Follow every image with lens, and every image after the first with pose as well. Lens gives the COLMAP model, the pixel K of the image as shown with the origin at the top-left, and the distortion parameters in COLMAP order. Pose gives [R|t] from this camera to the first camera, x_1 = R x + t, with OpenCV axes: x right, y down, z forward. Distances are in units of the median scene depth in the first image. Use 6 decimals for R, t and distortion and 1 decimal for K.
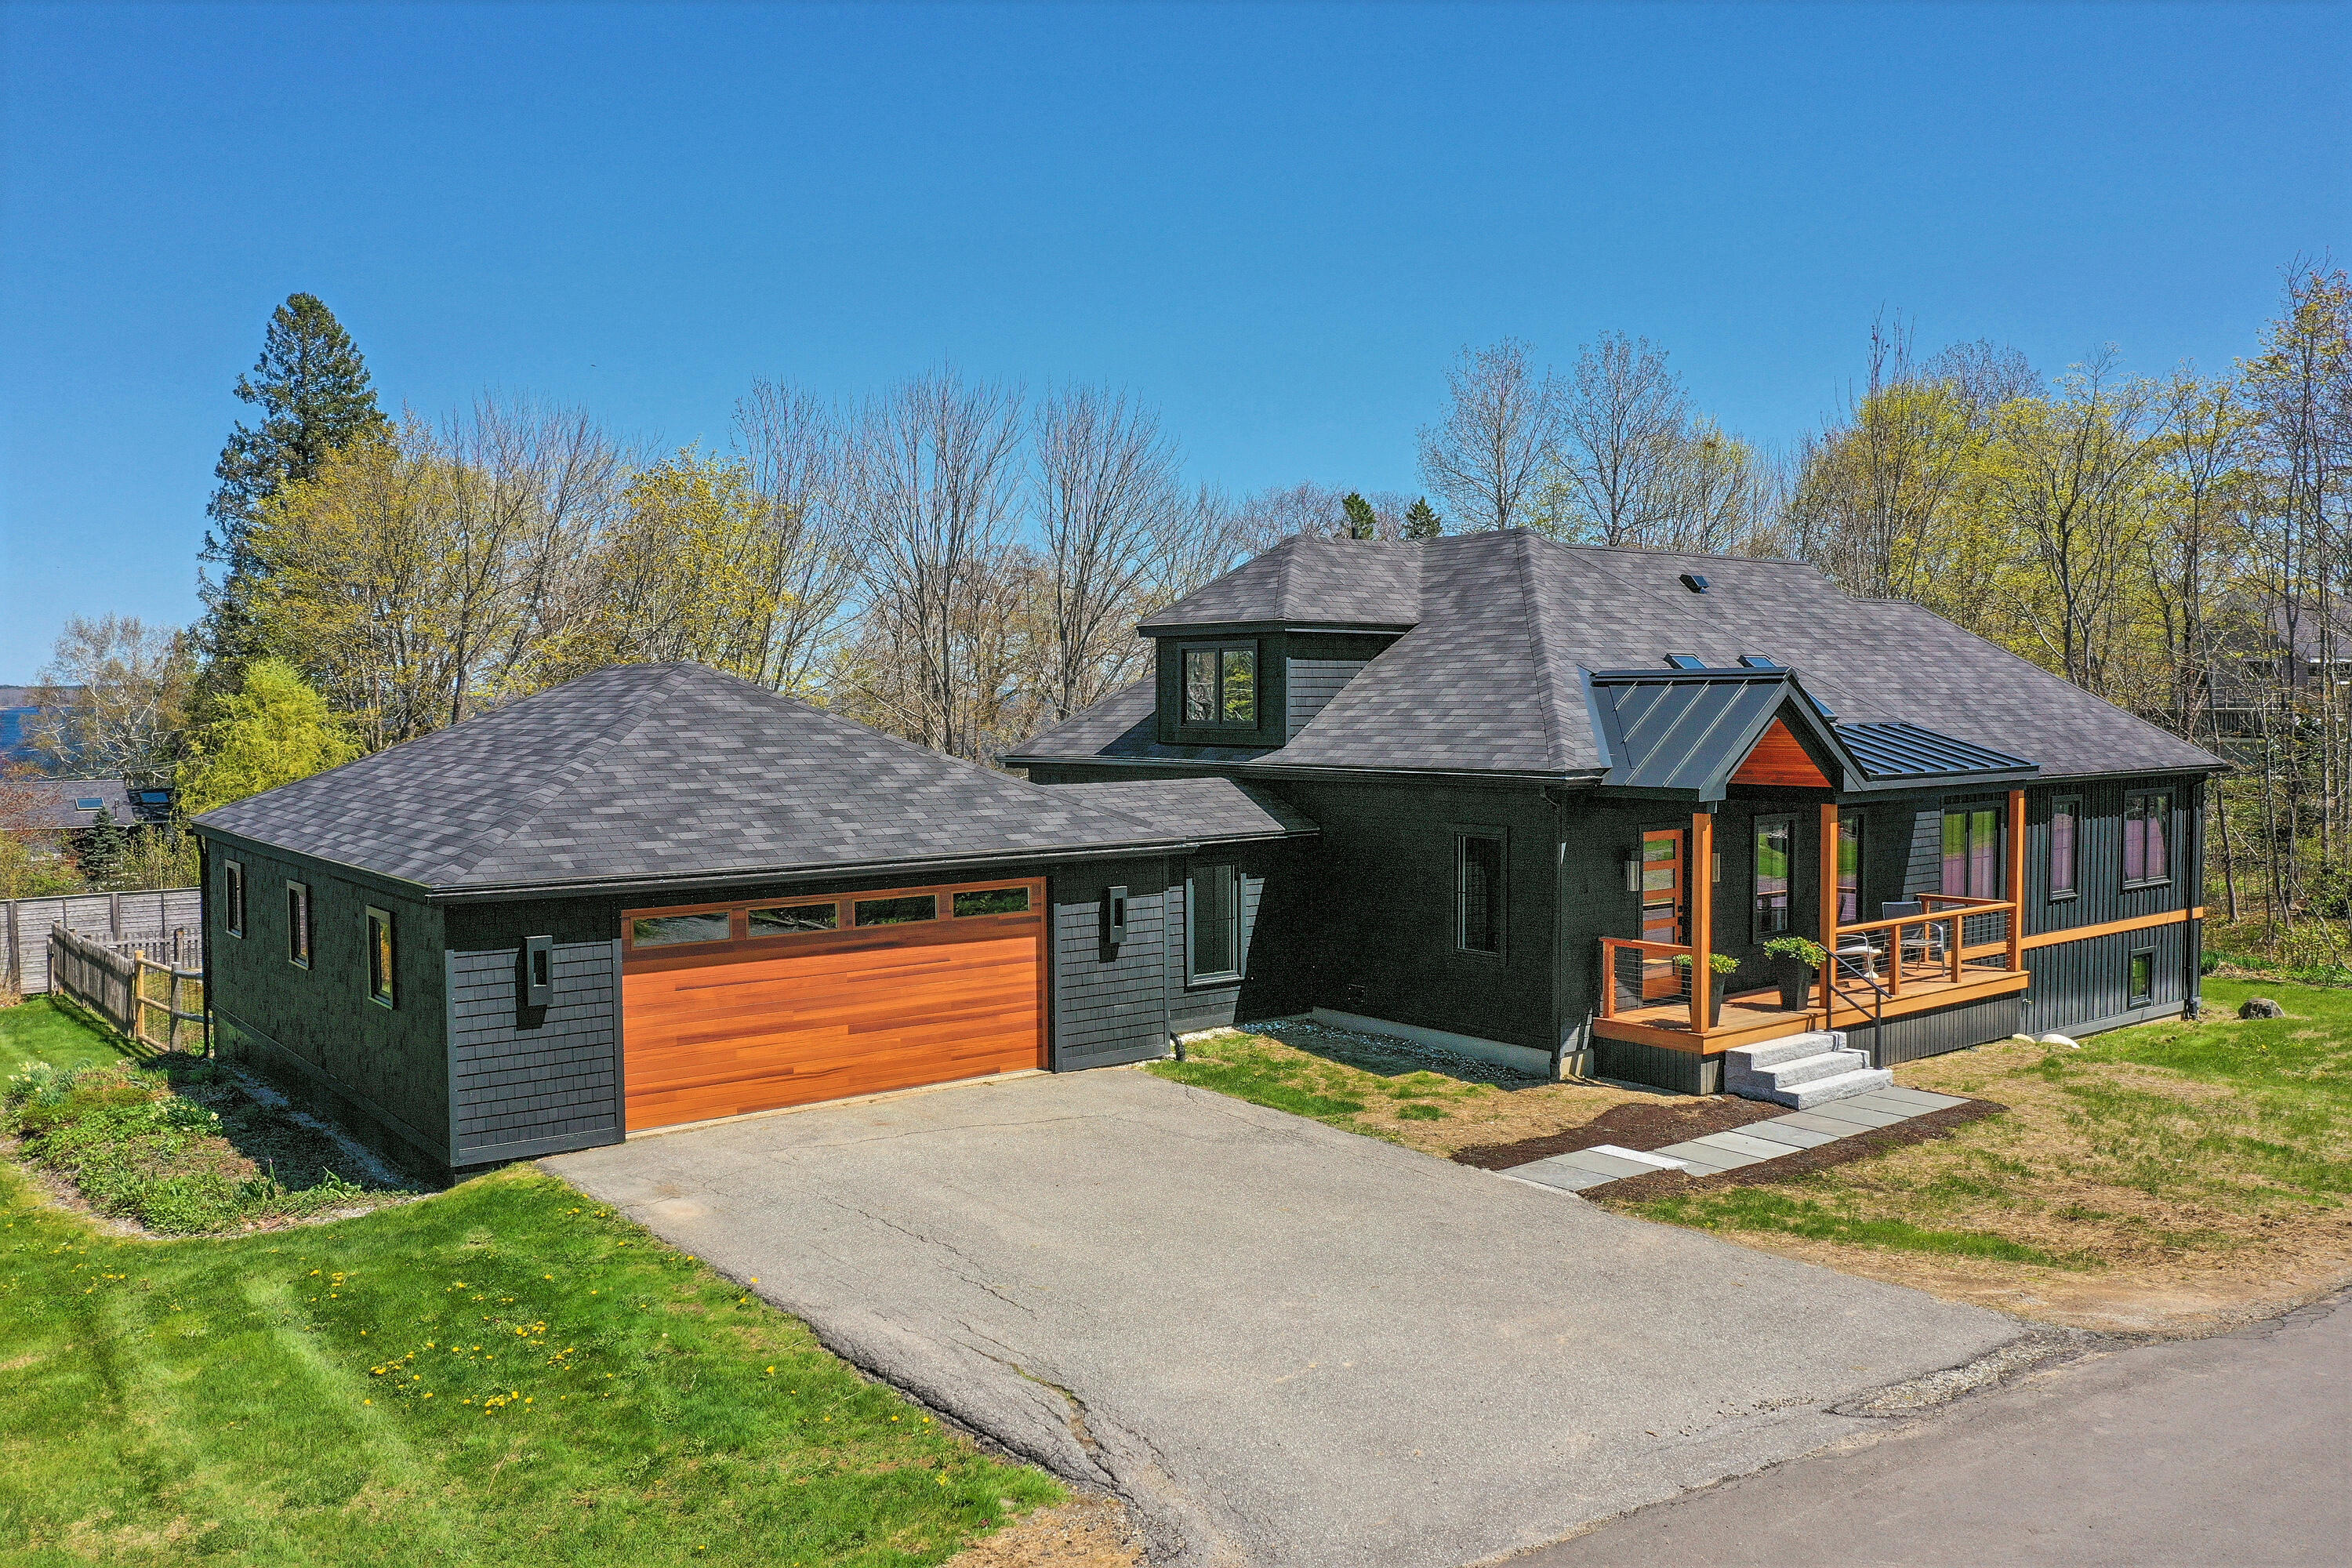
lens RADIAL K [[1848.0, 0, 1176.0], [0, 1848.0, 784.0], [0, 0, 1]] dist [-0.003667, -0.008064]
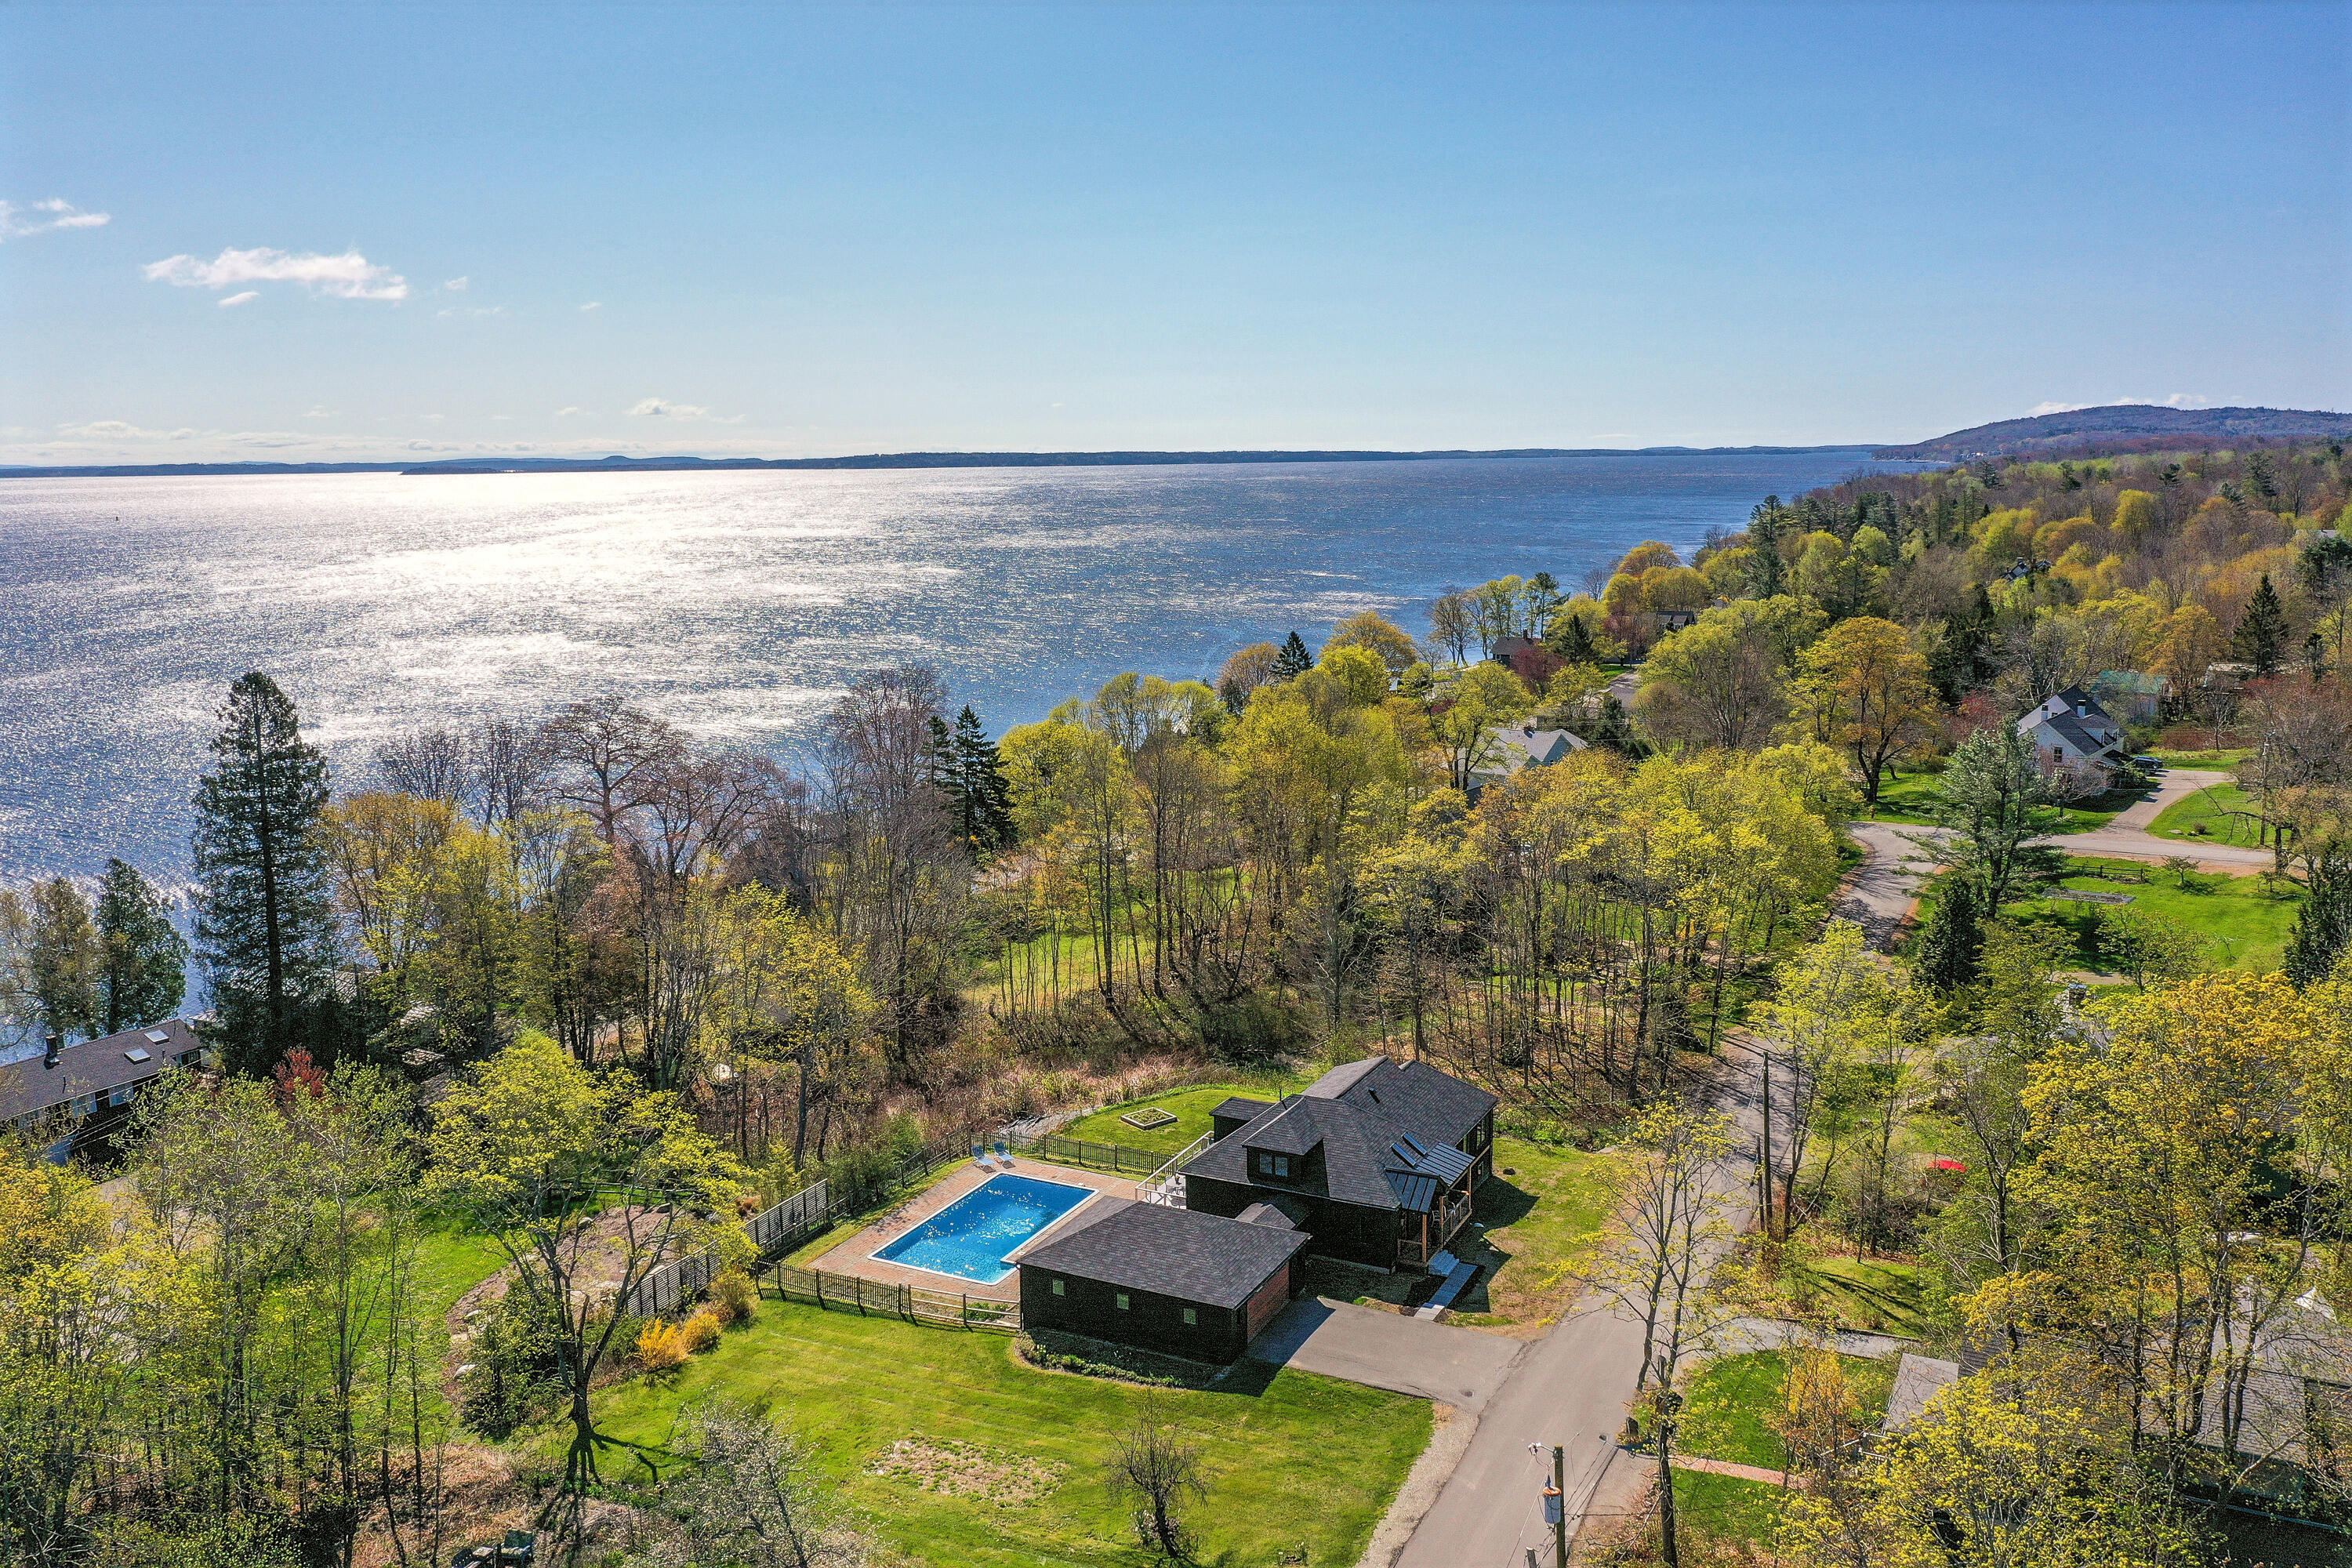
lens RADIAL K [[1846.6, 0, 1176.0], [0, 1846.6, 784.0], [0, 0, 1]] dist [-0.006468, 0.010074]
pose [[0.906599, -0.083498, 0.413649, -2.004540], [0.032215, 0.991063, 0.129448, -1.608034], [-0.420761, -0.104032, 0.901187, -2.625221]]
